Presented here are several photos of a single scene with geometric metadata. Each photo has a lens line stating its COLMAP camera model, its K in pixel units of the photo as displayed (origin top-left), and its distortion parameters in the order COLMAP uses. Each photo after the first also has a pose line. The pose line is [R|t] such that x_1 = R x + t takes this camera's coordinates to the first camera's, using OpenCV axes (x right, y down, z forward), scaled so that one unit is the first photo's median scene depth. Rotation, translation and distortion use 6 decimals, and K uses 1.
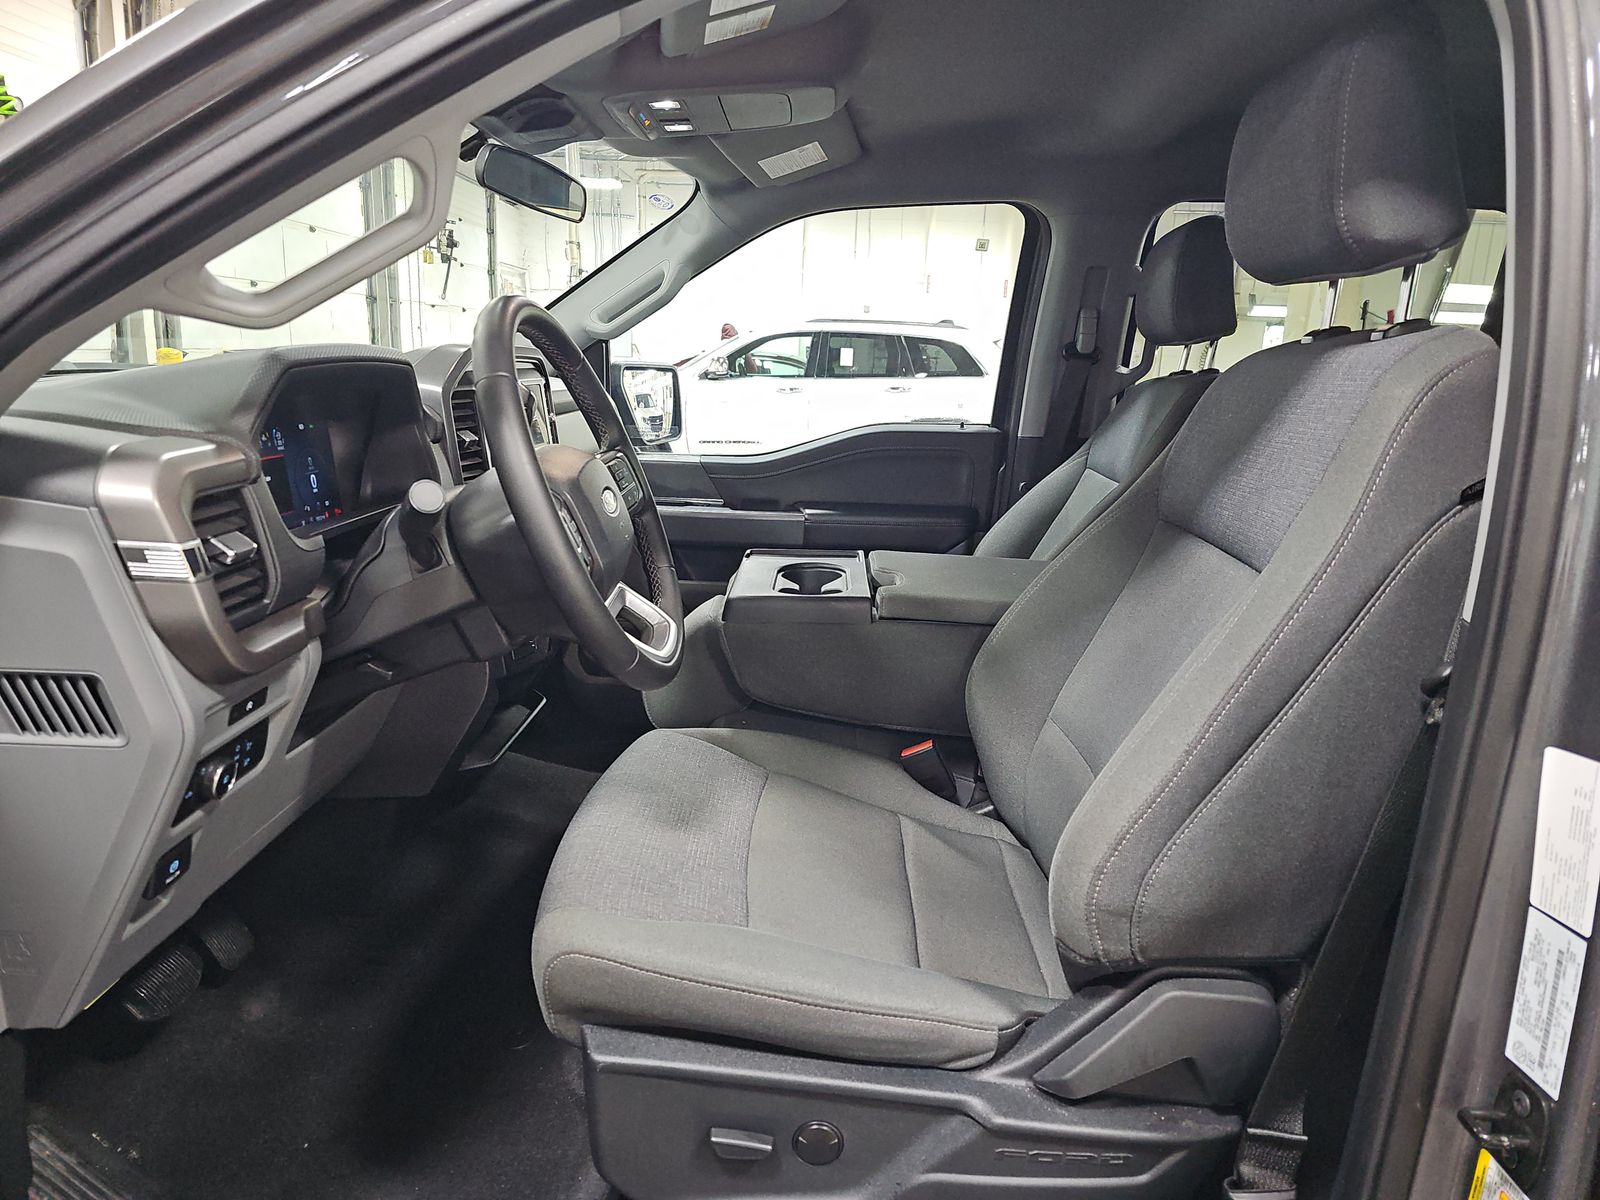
lens RADIAL K [[1043.0, 0, 790.6], [0, 1043.0, 602.3], [0, 0, 1]] dist [0.034985, -0.022258]
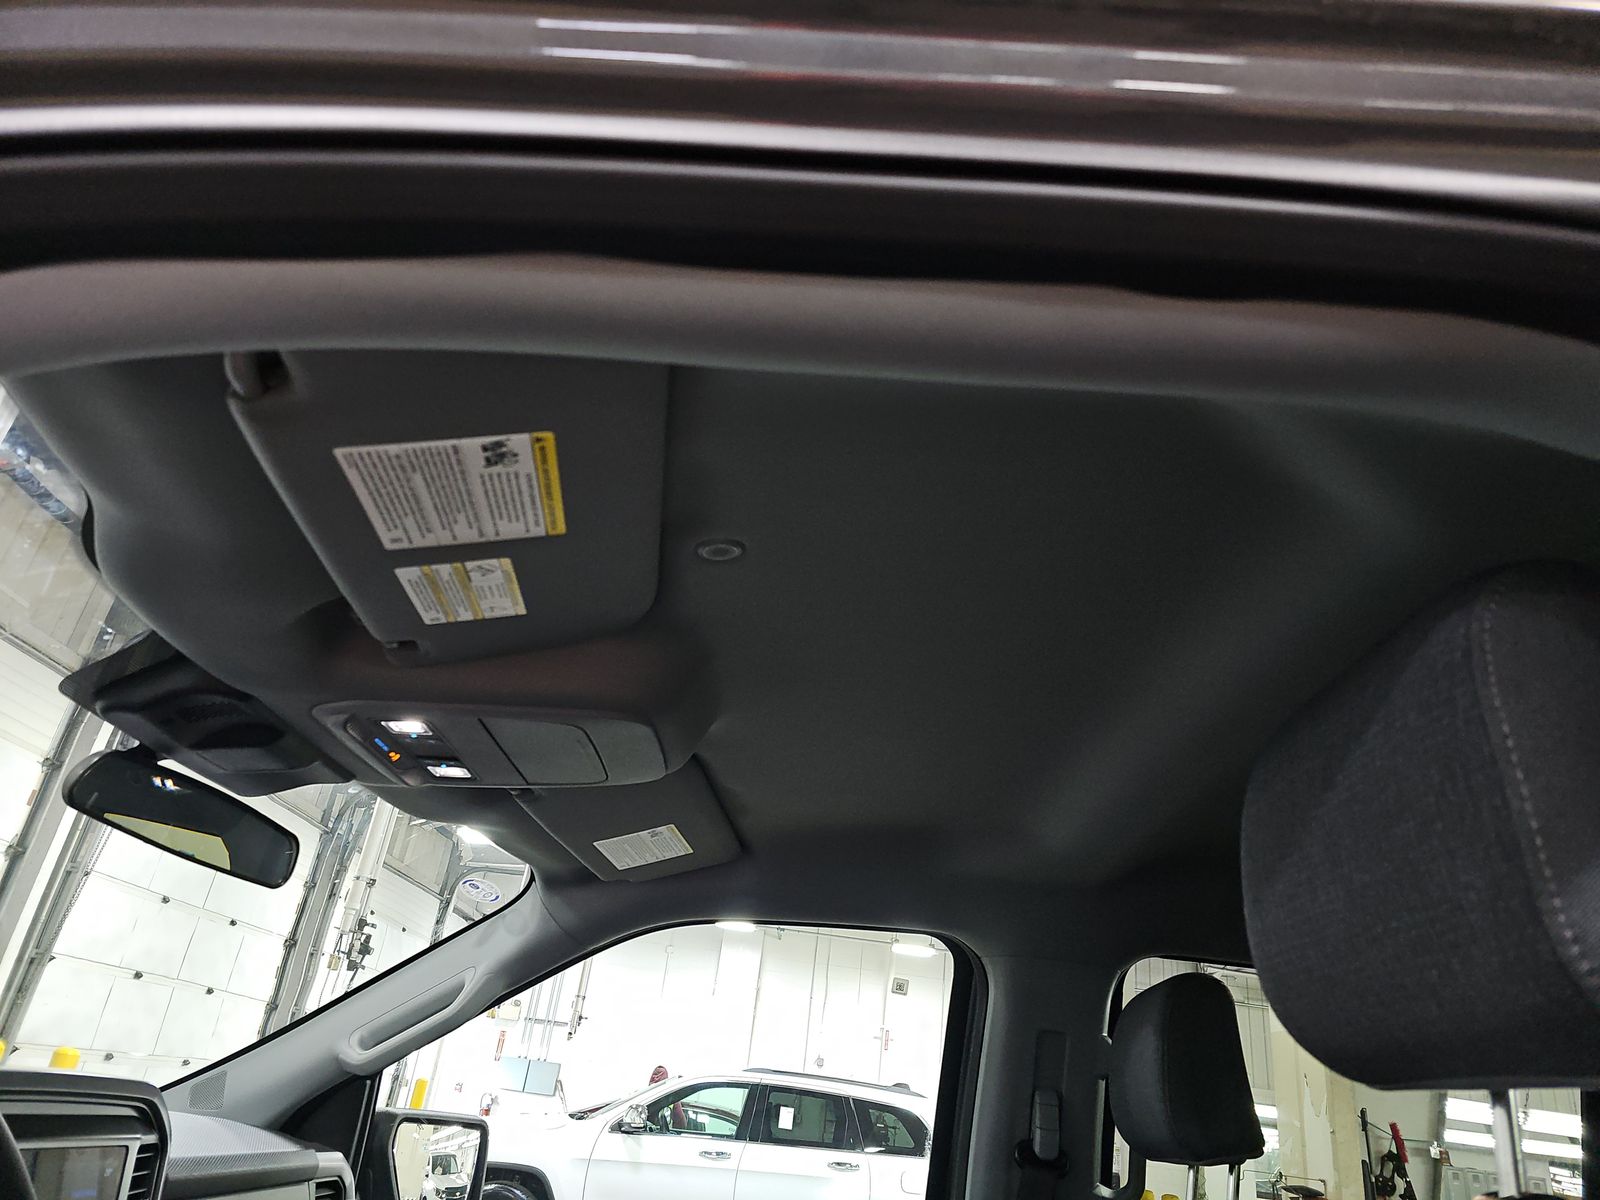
lens RADIAL K [[1043.0, 0, 800.5], [0, 1043.0, 591.2], [0, 0, 1]] dist [0.034985, -0.022258]
pose [[0.995395, 0.095405, 0.009351, 0.076969], [-0.067542, 0.767205, -0.637836, -0.070822], [-0.068027, 0.634267, 0.770115, 0.236787]]
